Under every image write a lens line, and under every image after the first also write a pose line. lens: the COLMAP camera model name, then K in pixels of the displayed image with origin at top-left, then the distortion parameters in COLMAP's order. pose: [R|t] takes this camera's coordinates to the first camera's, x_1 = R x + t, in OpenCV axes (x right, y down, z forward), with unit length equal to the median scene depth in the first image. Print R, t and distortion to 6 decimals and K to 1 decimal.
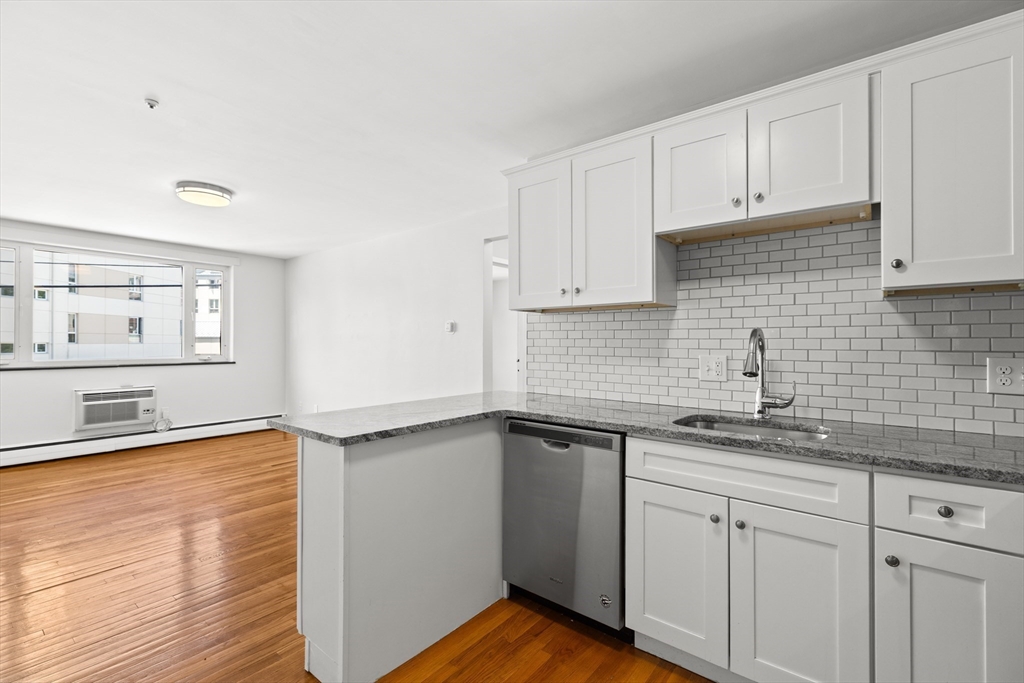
lens RADIAL K [[460.9, 0, 508.2], [0, 460.9, 338.2], [0, 0, 1]] dist [0.005011, 0.000064]
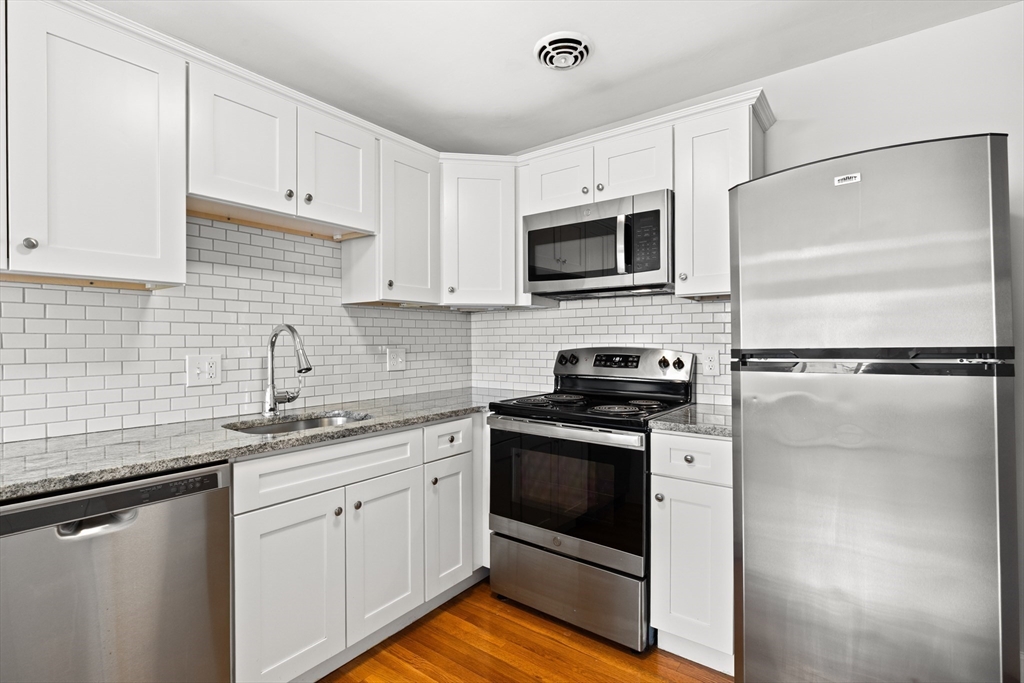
lens RADIAL K [[484.2, 0, 509.1], [0, 484.2, 340.5], [0, 0, 1]] dist [-0.001533, -0.000596]
pose [[-0.035414, -0.003160, 0.999368, -0.385058], [-0.007017, 0.999971, 0.002913, 0.004243], [-0.999348, -0.006910, -0.035436, 0.402167]]
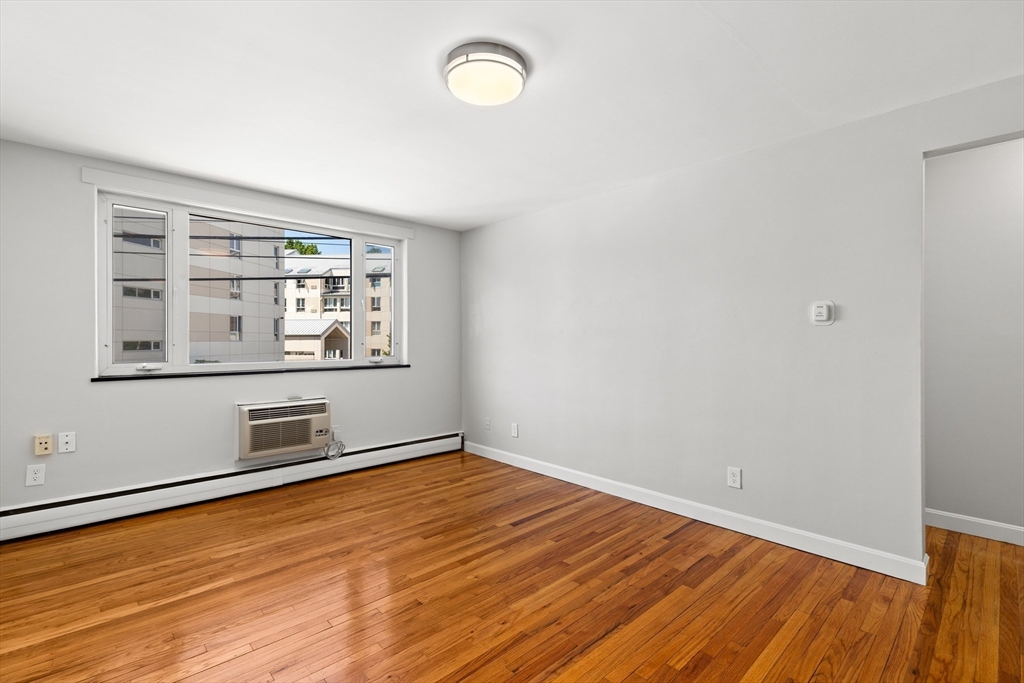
lens RADIAL K [[460.9, 0, 508.9], [0, 460.9, 341.0], [0, 0, 1]] dist [0.005011, 0.000064]
pose [[0.991365, -0.001602, -0.131119, -0.755855], [0.003269, 0.999917, 0.012494, 0.005317], [0.131088, -0.012815, 0.991288, 0.602686]]
